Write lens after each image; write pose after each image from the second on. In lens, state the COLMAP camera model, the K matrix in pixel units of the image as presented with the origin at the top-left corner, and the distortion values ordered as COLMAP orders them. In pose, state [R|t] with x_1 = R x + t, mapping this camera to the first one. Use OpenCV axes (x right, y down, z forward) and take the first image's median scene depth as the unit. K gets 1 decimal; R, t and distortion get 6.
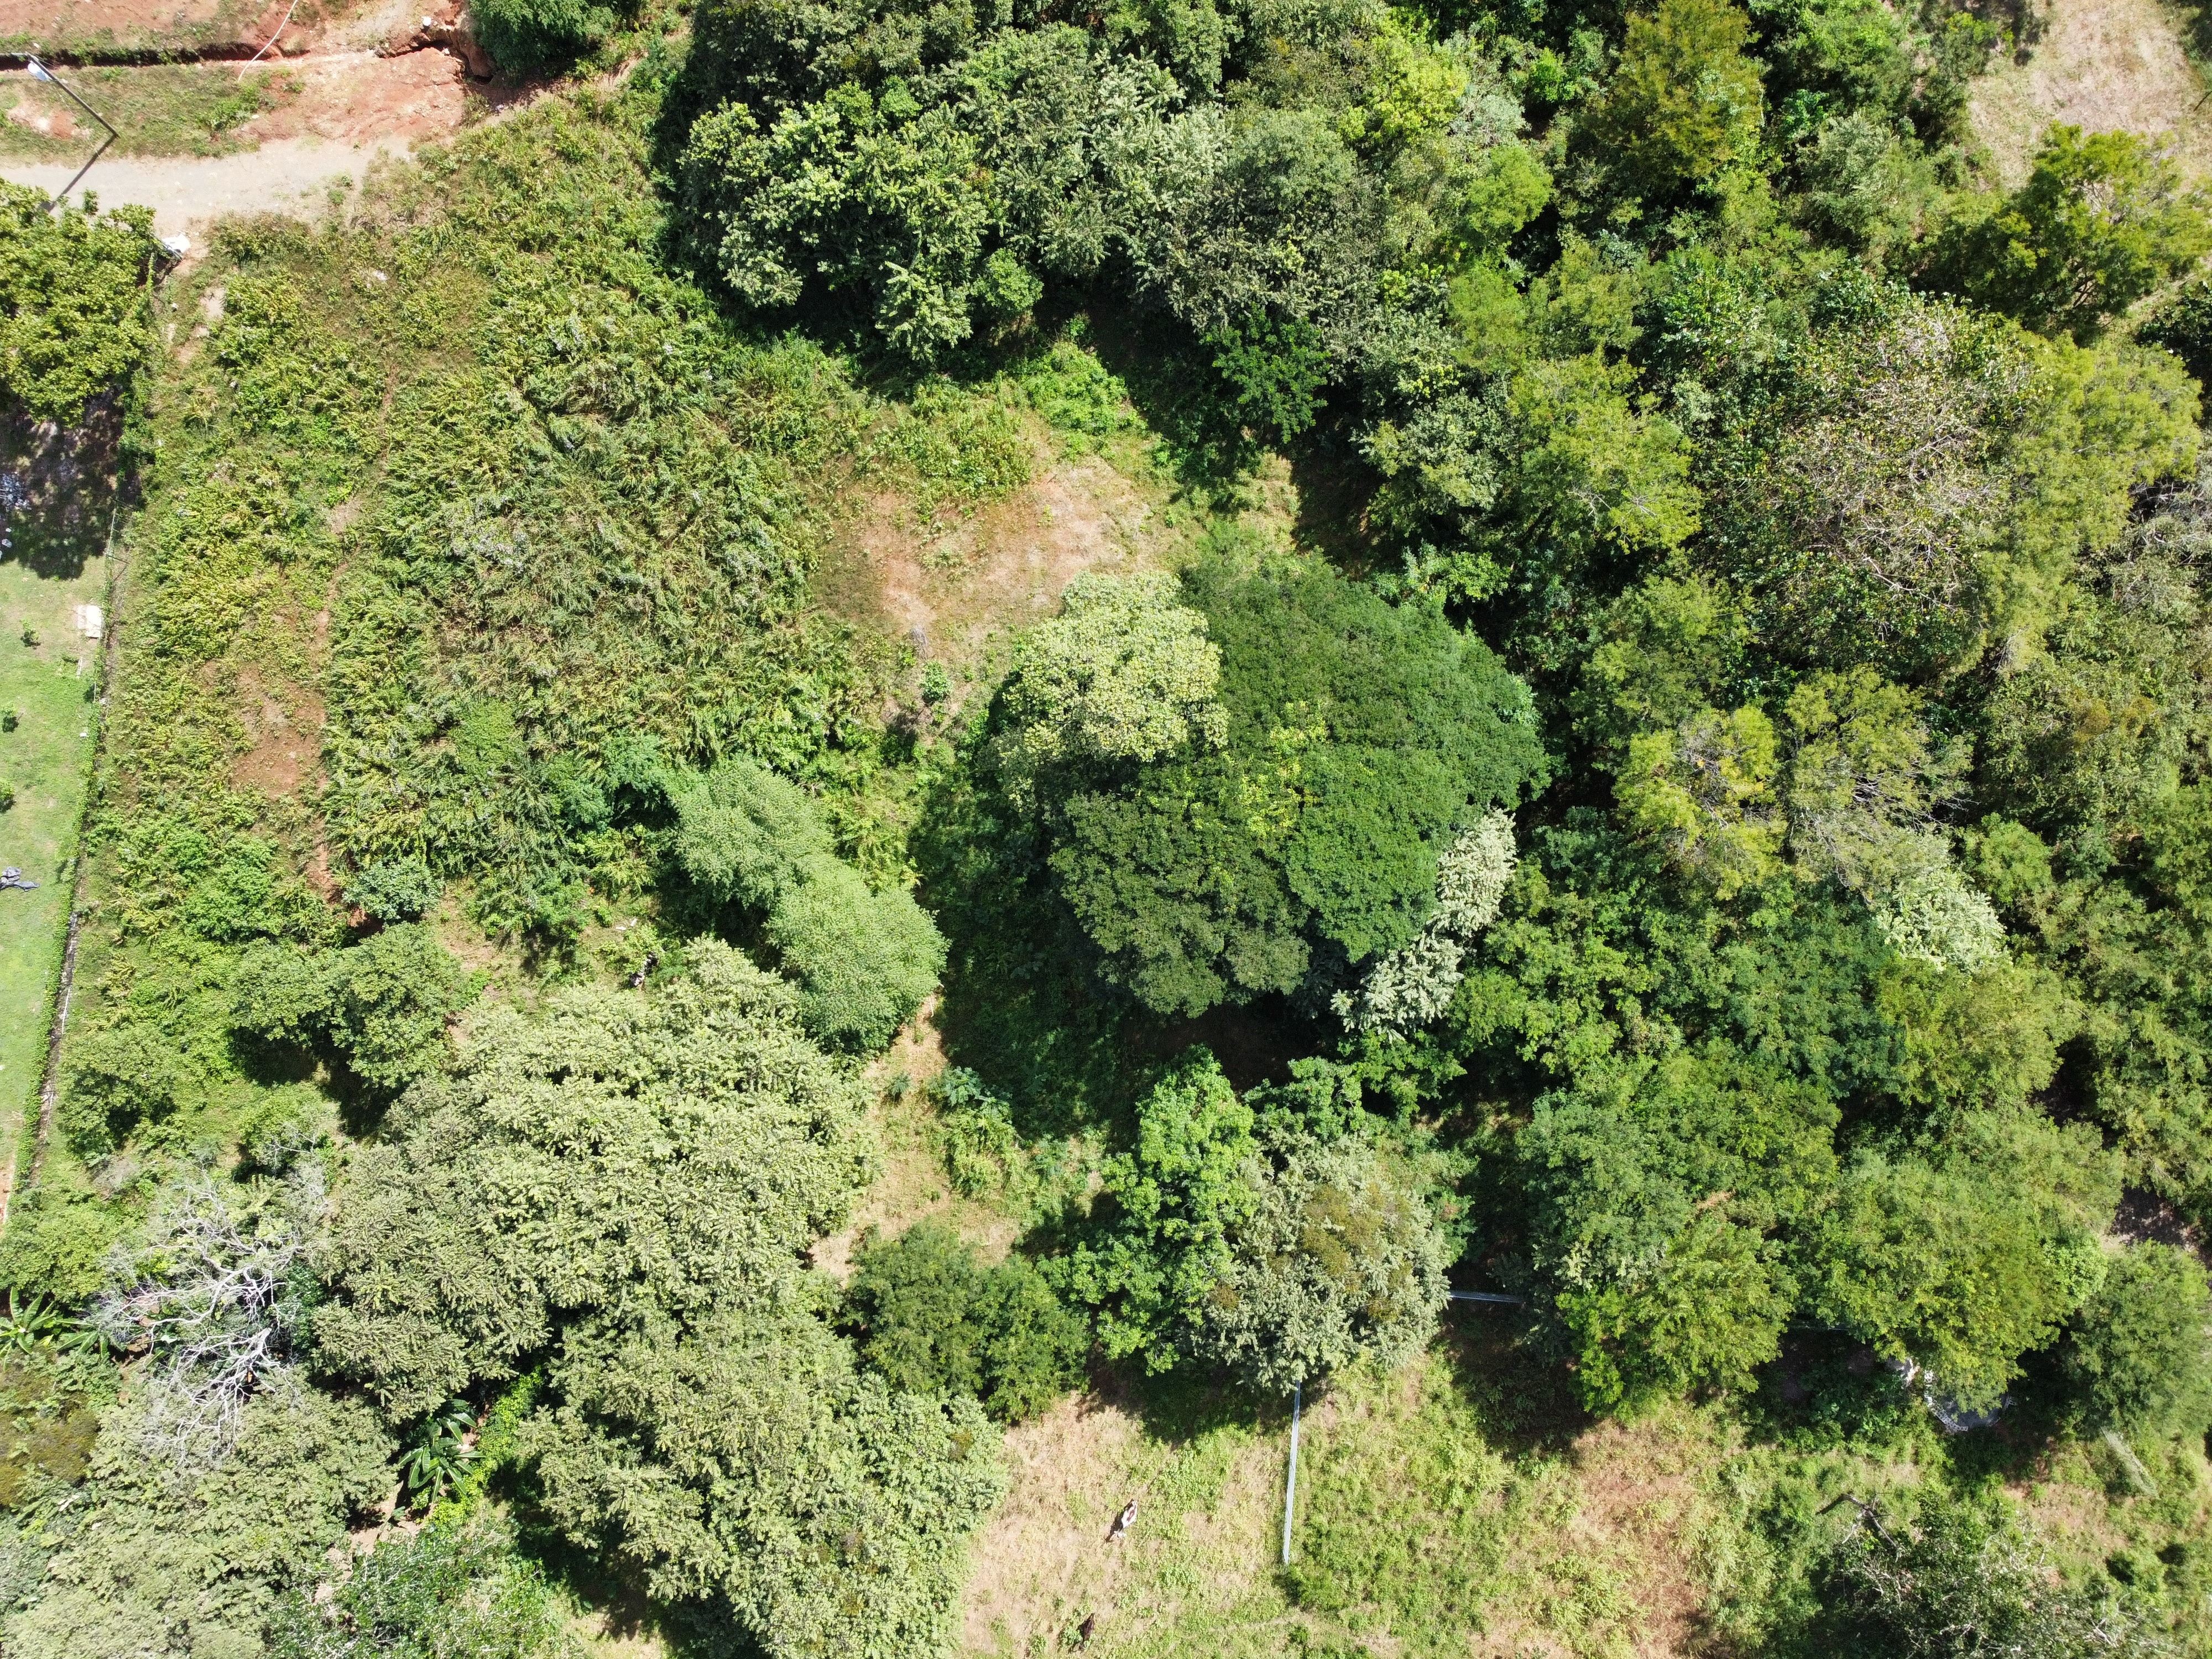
lens RADIAL K [[1678.8, 0, 1114.8], [0, 1678.8, 817.9], [0, 0, 1]] dist [0.000261, -0.004491]
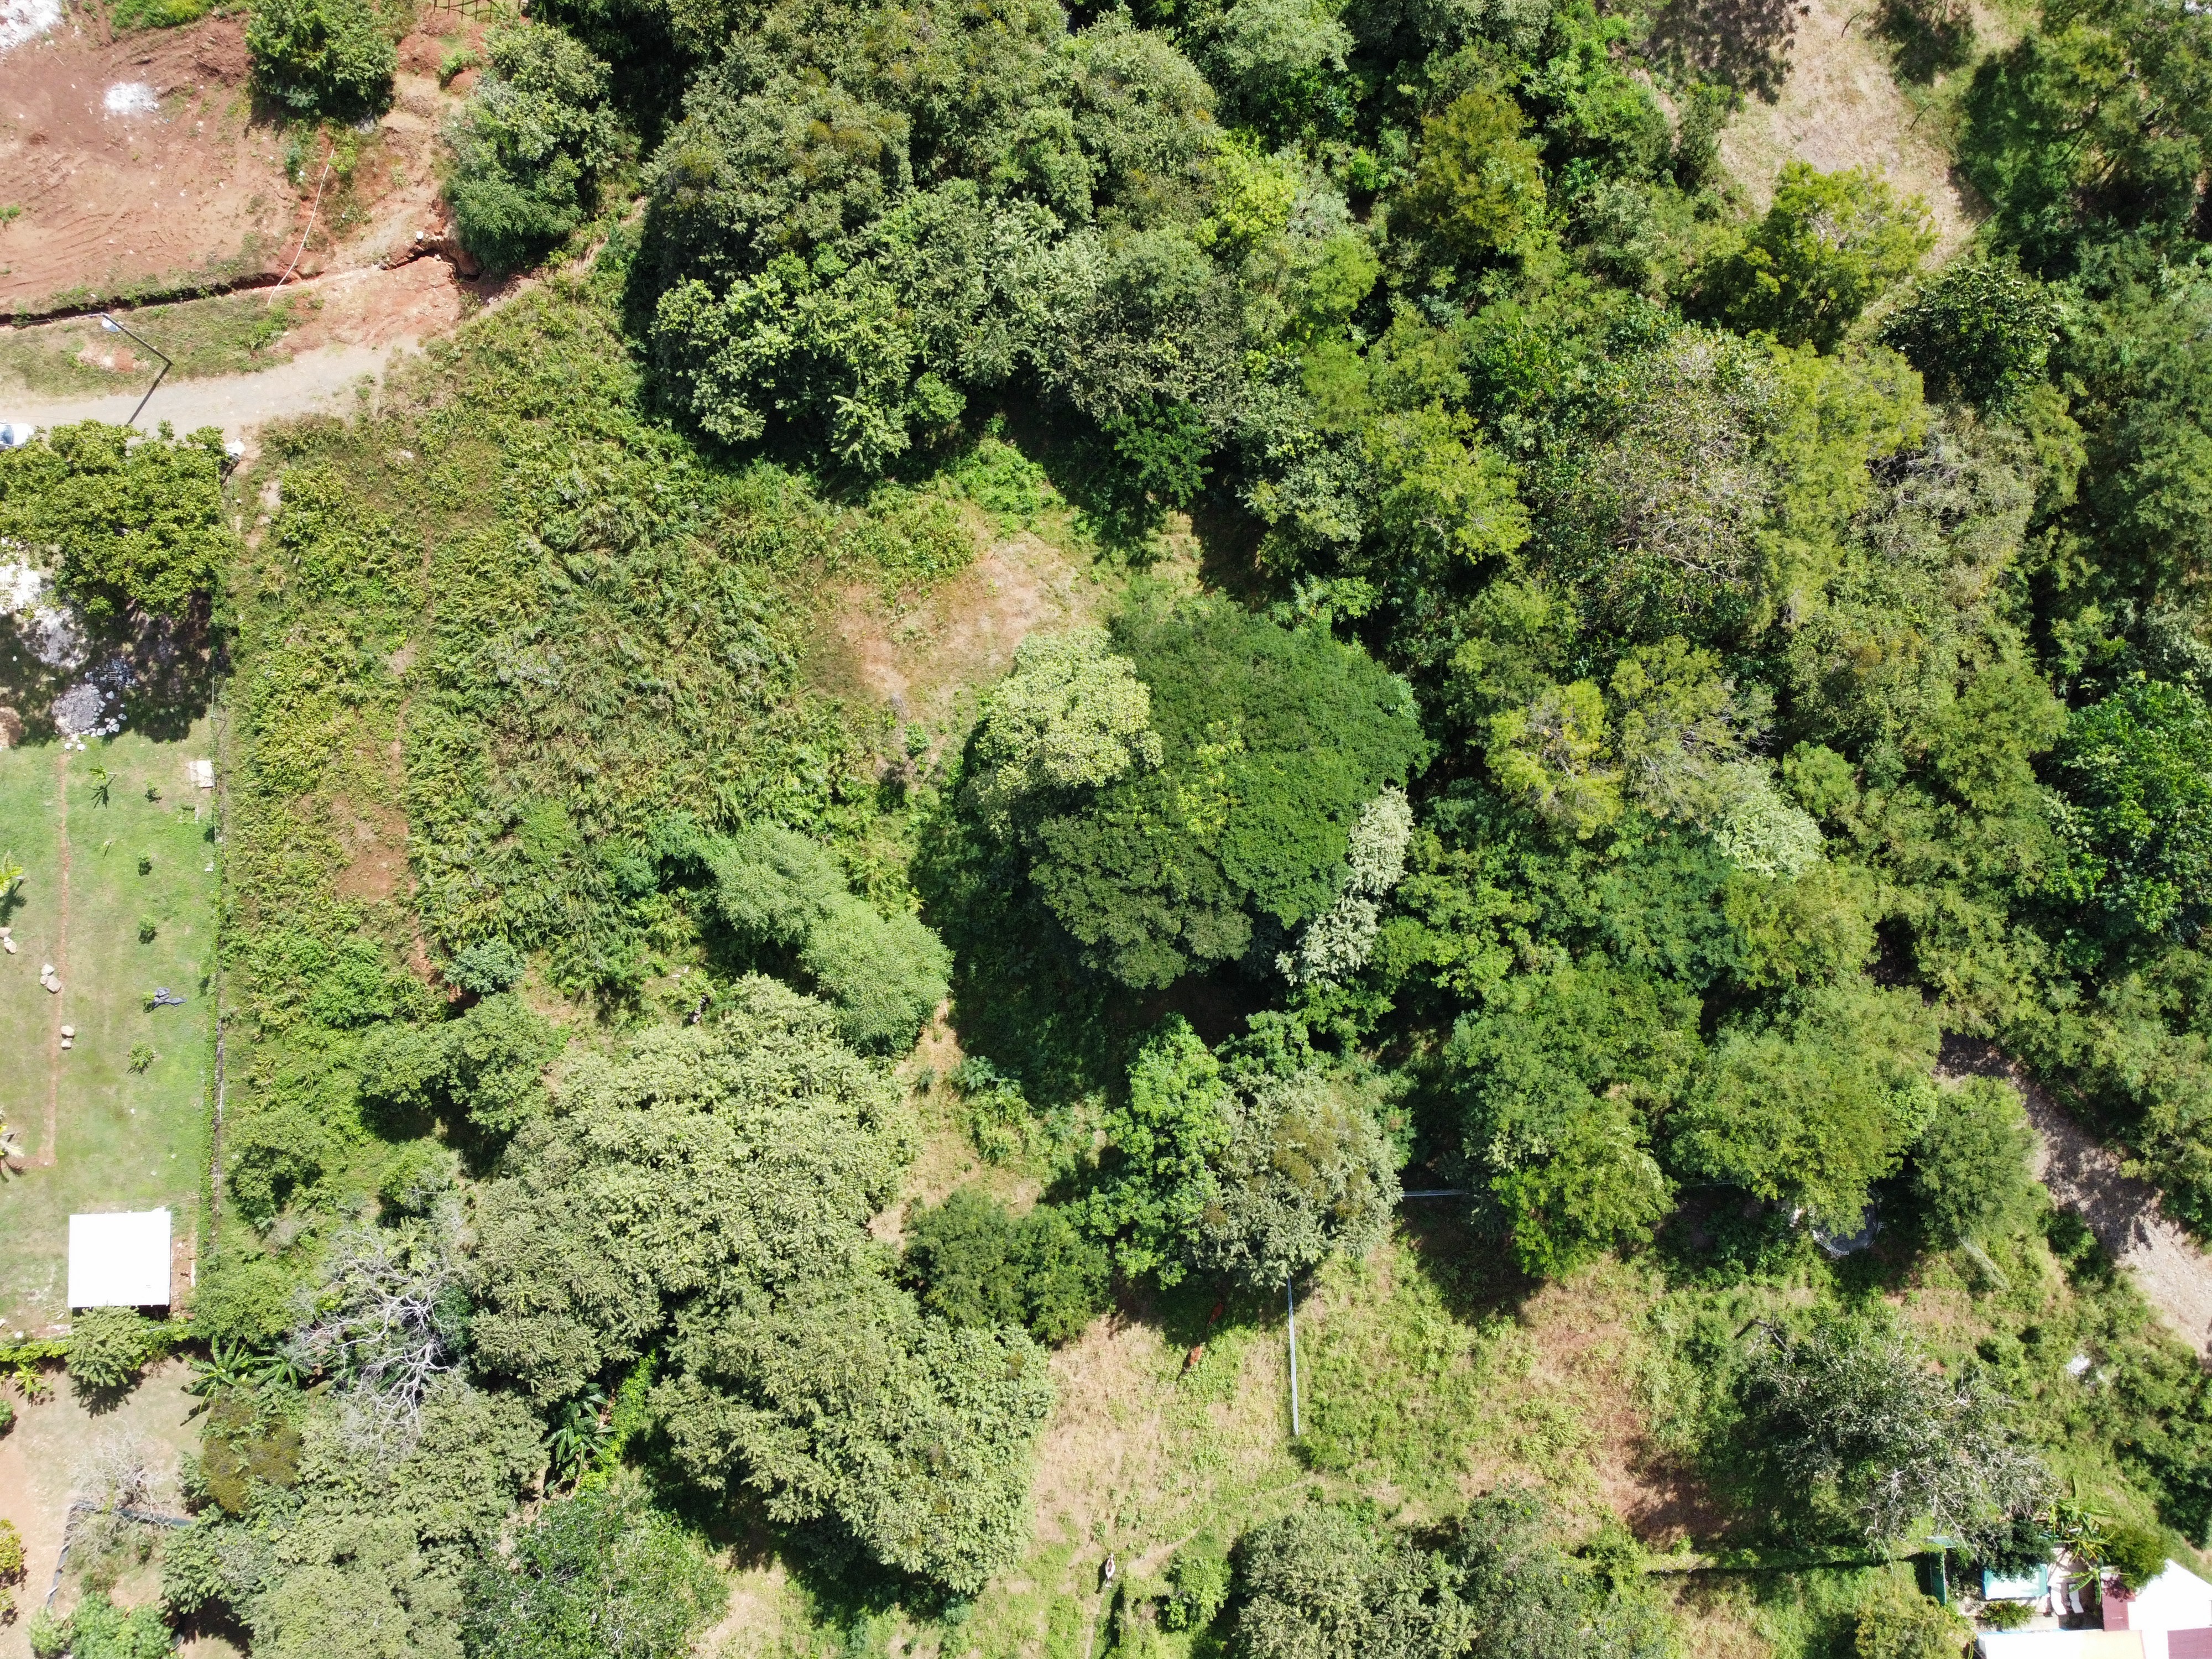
lens RADIAL K [[1678.8, 0, 1116.8], [0, 1678.8, 821.0], [0, 0, 1]] dist [0.000261, -0.004491]
pose [[0.992428, -0.121425, 0.018512, 0.005676], [0.121419, 0.992600, 0.001457, -0.007137], [-0.018552, 0.000801, 0.999828, -0.197358]]
